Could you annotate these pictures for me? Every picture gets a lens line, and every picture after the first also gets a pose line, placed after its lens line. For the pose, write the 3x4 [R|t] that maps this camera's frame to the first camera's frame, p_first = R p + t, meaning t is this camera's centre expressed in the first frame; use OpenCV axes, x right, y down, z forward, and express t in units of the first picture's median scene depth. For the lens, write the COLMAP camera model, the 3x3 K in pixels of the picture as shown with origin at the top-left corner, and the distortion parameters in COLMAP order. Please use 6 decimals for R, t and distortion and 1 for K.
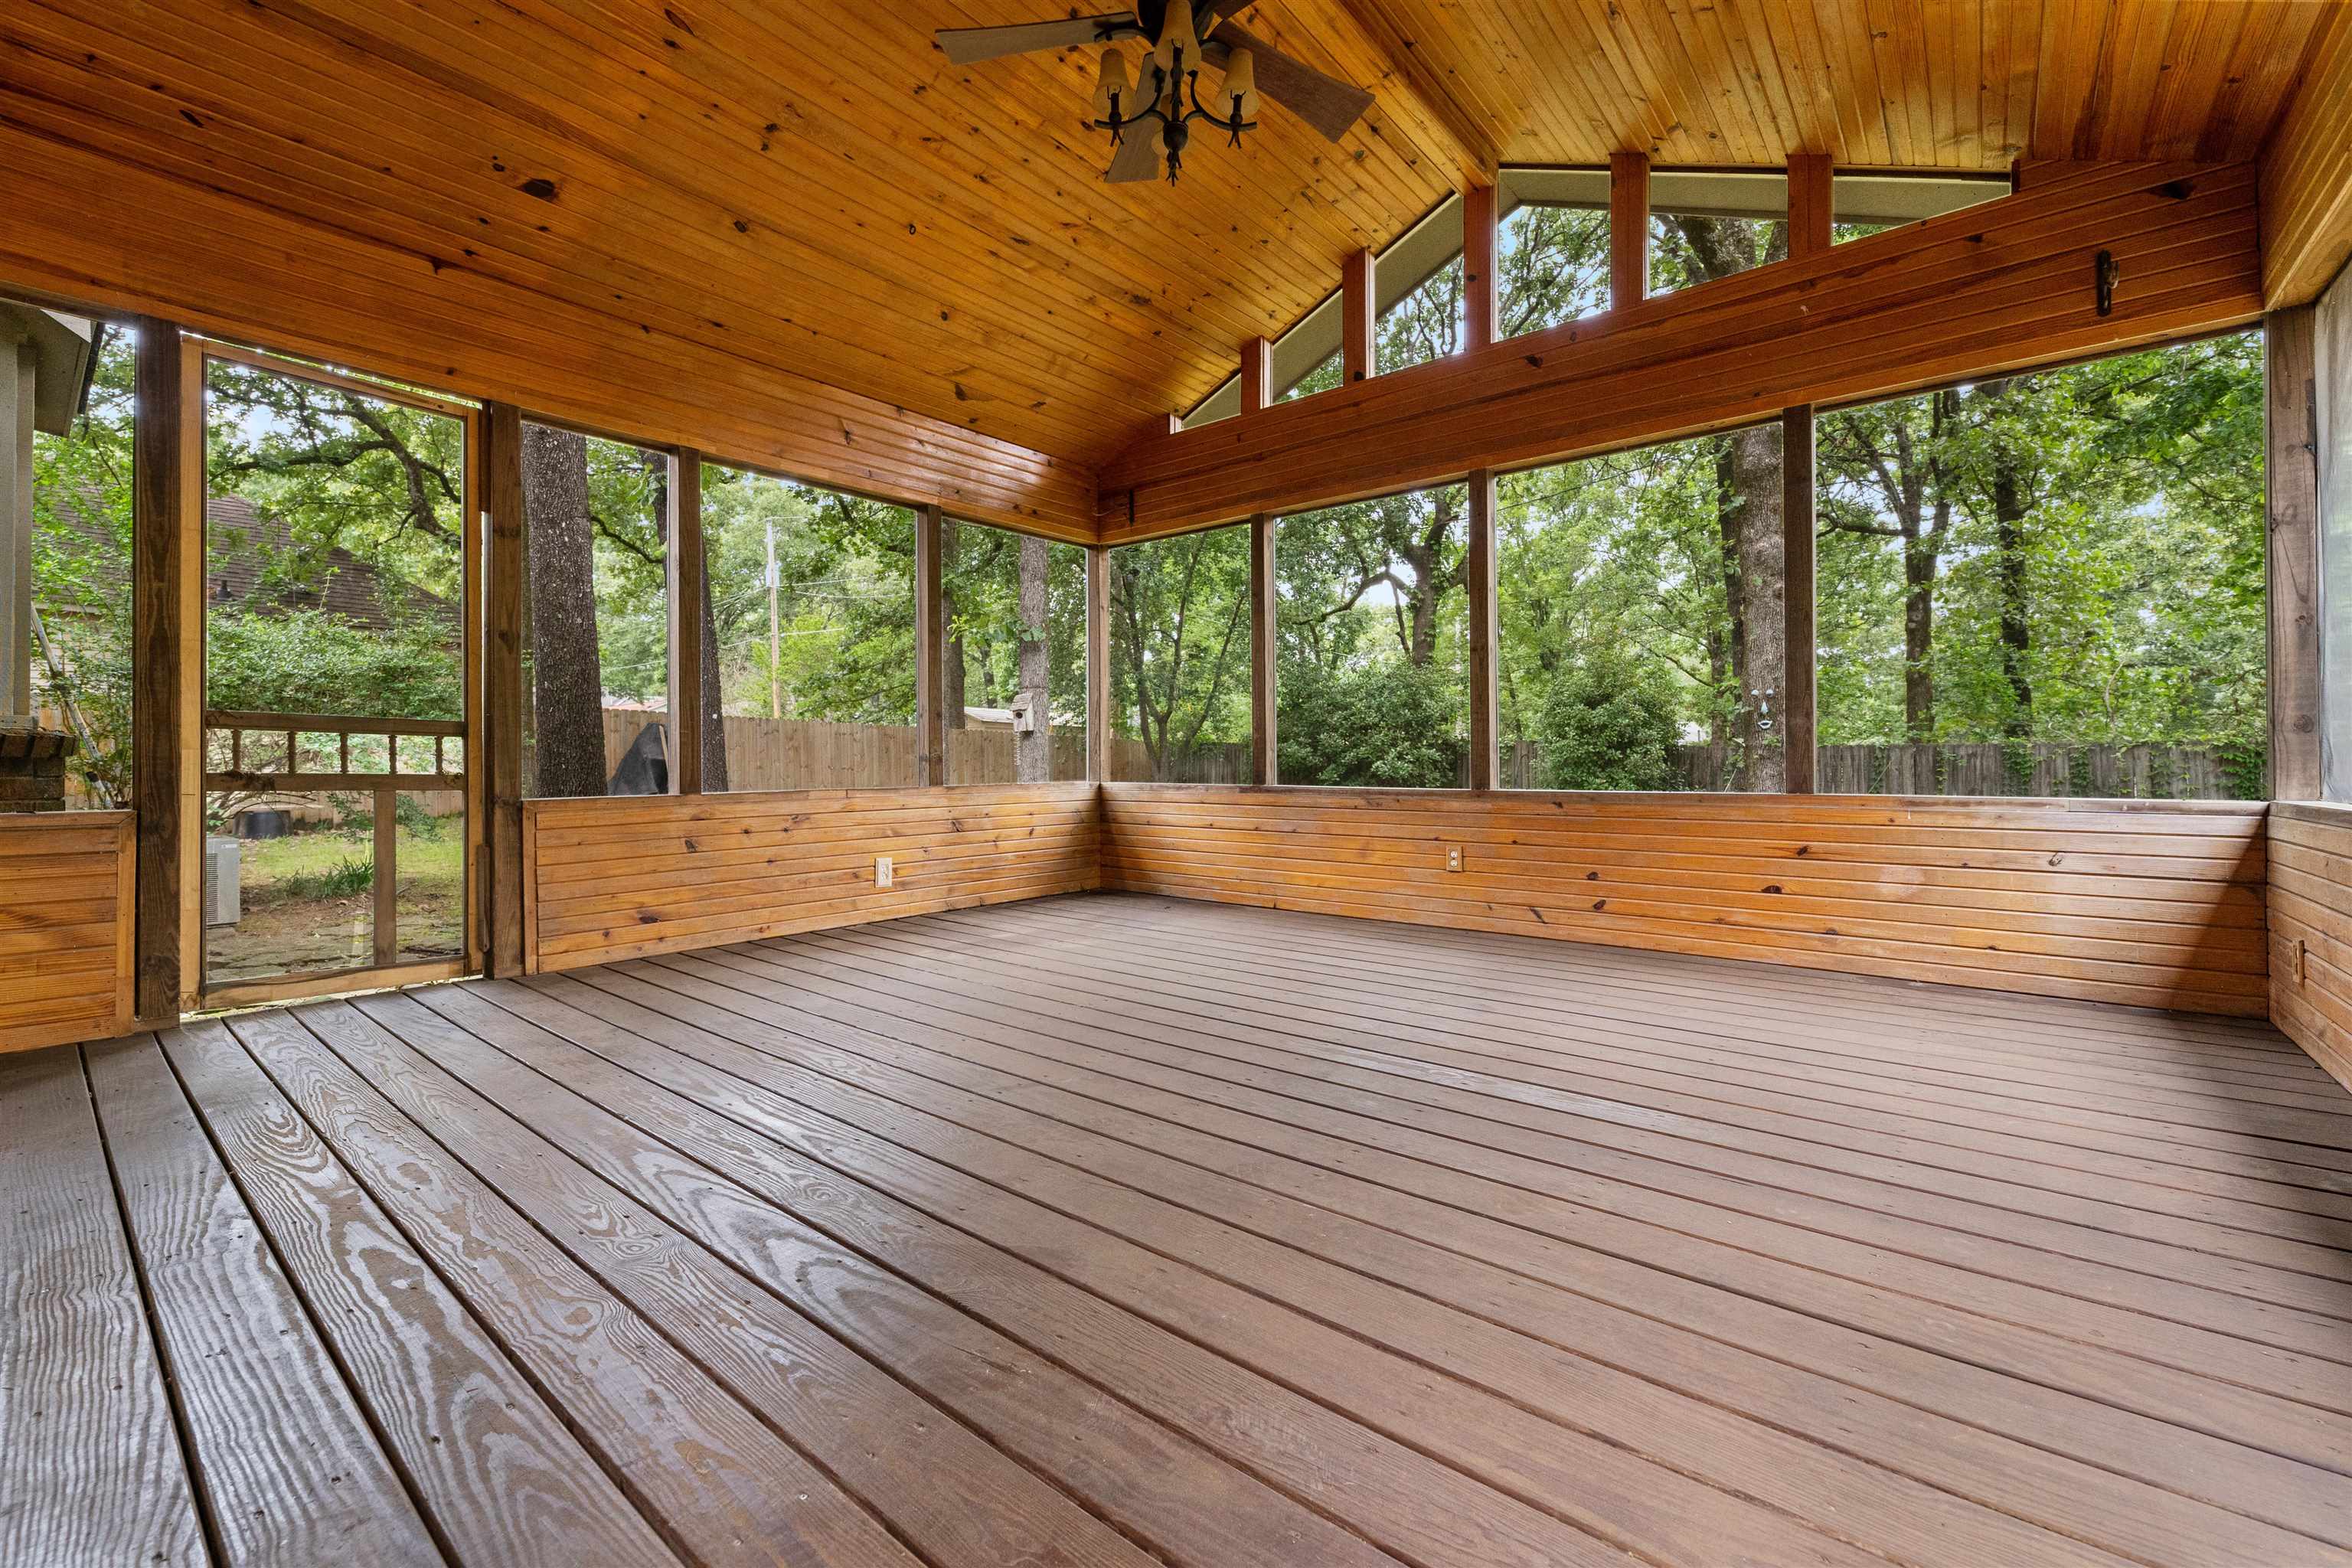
lens RADIAL K [[975.6, 0, 1182.6], [0, 975.6, 772.0], [0, 0, 1]] dist [0.002749, -0.000120]
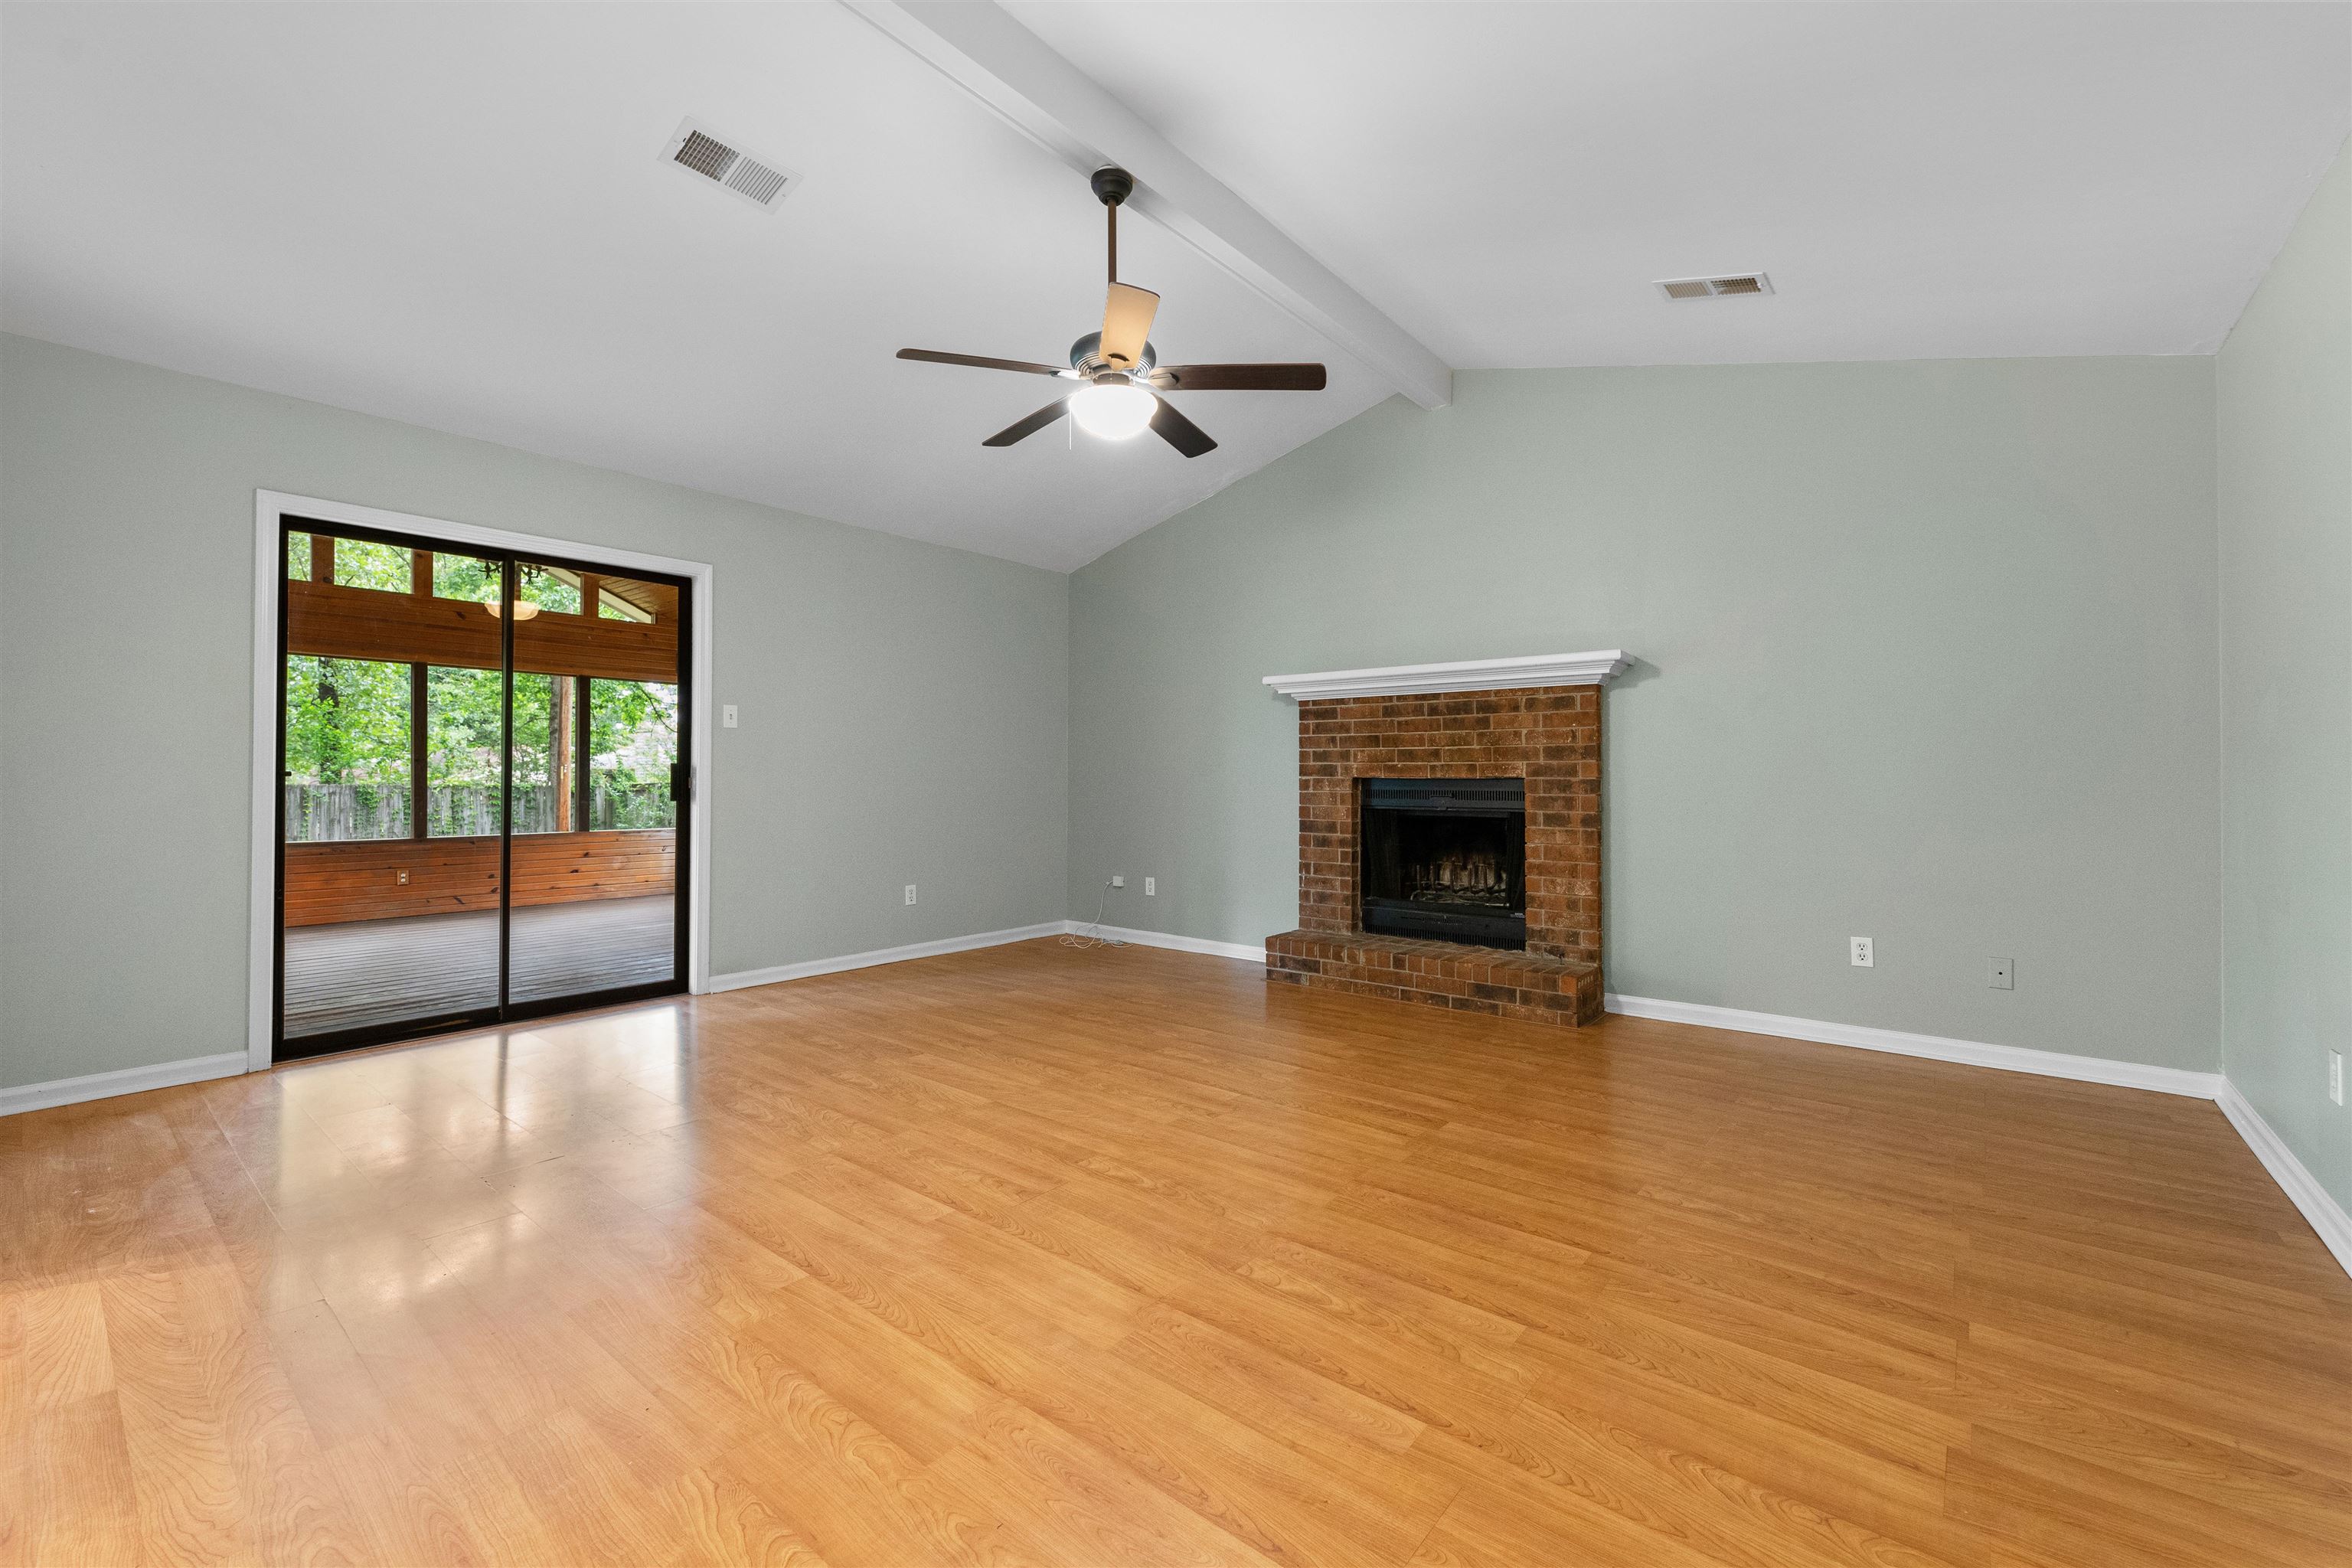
lens RADIAL K [[960.3, 0, 1173.1], [0, 960.3, 769.2], [0, 0, 1]] dist [0.006739, -0.000116]
pose [[0.006029, 0.012436, 0.999904, -1.526701], [0.007325, 0.999895, -0.012480, -0.079031], [-0.999955, 0.007400, 0.005937, -0.424260]]
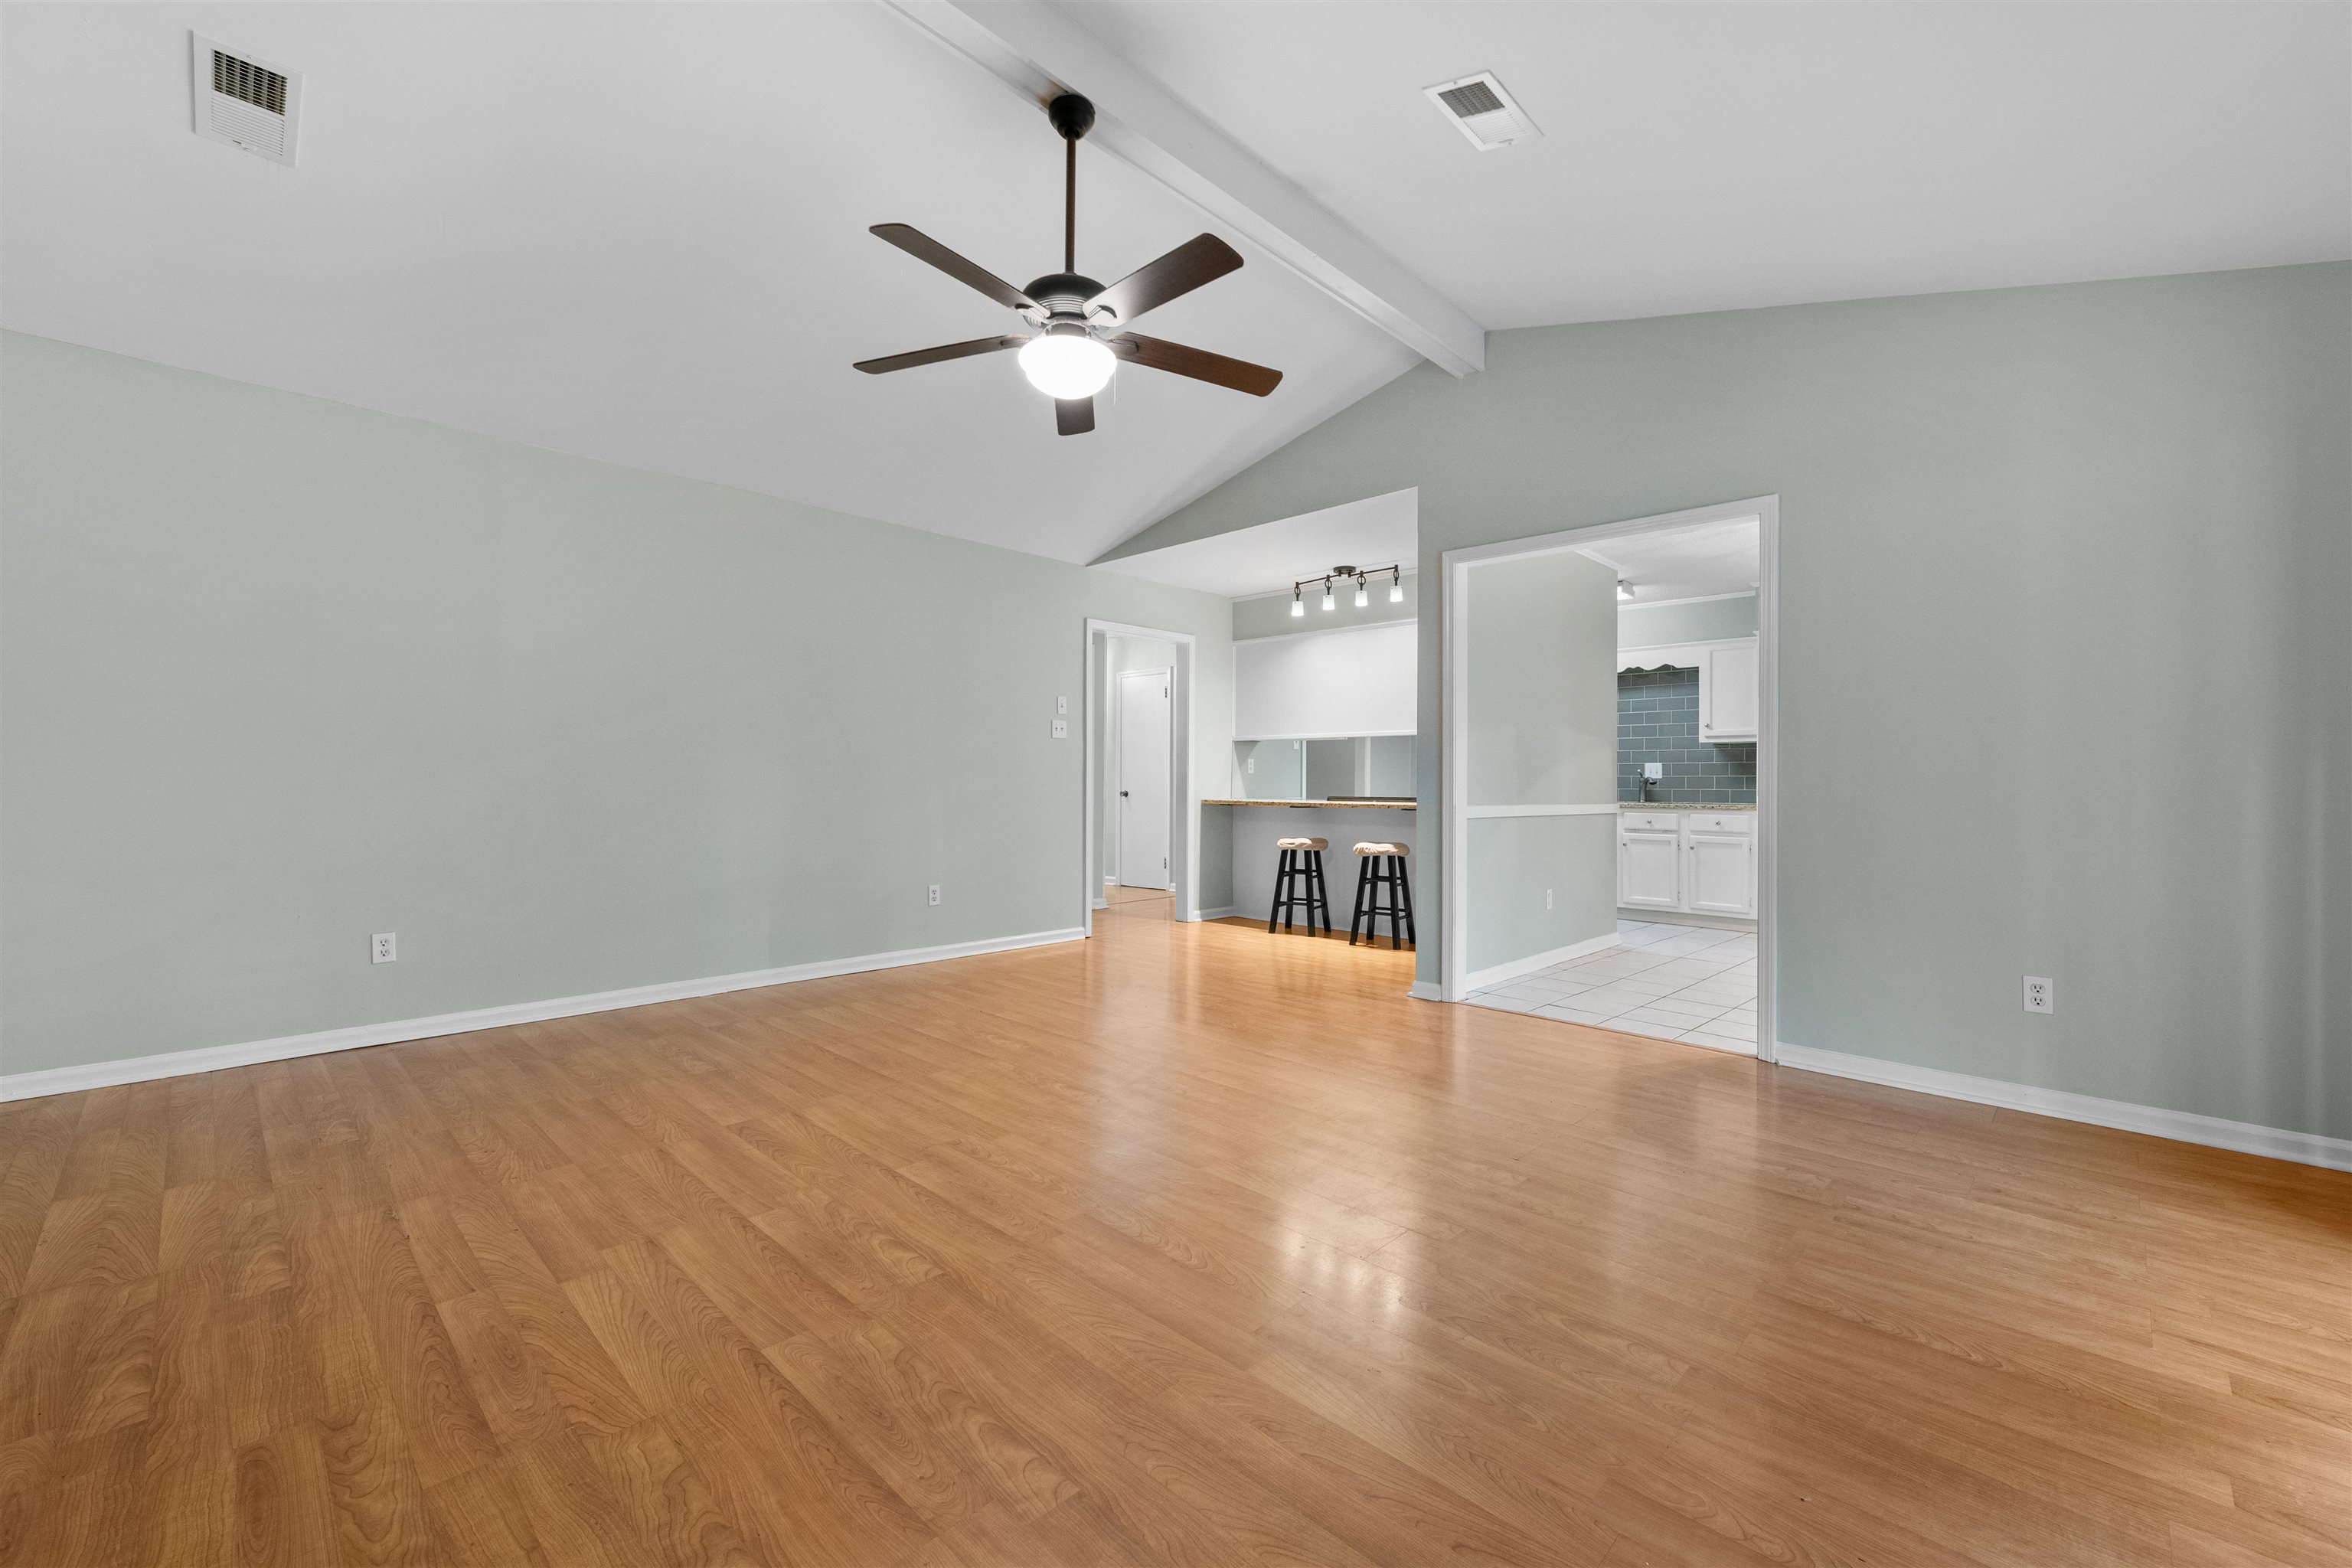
lens RADIAL K [[954.3, 0, 1172.3], [0, 954.3, 778.2], [0, 0, 1]] dist [0.005015, -0.000721]
pose [[-0.088423, -0.002110, -0.996081, -0.205898], [-0.014397, 0.999896, -0.000841, -0.081031], [0.995979, 0.014266, -0.088444, -0.250592]]
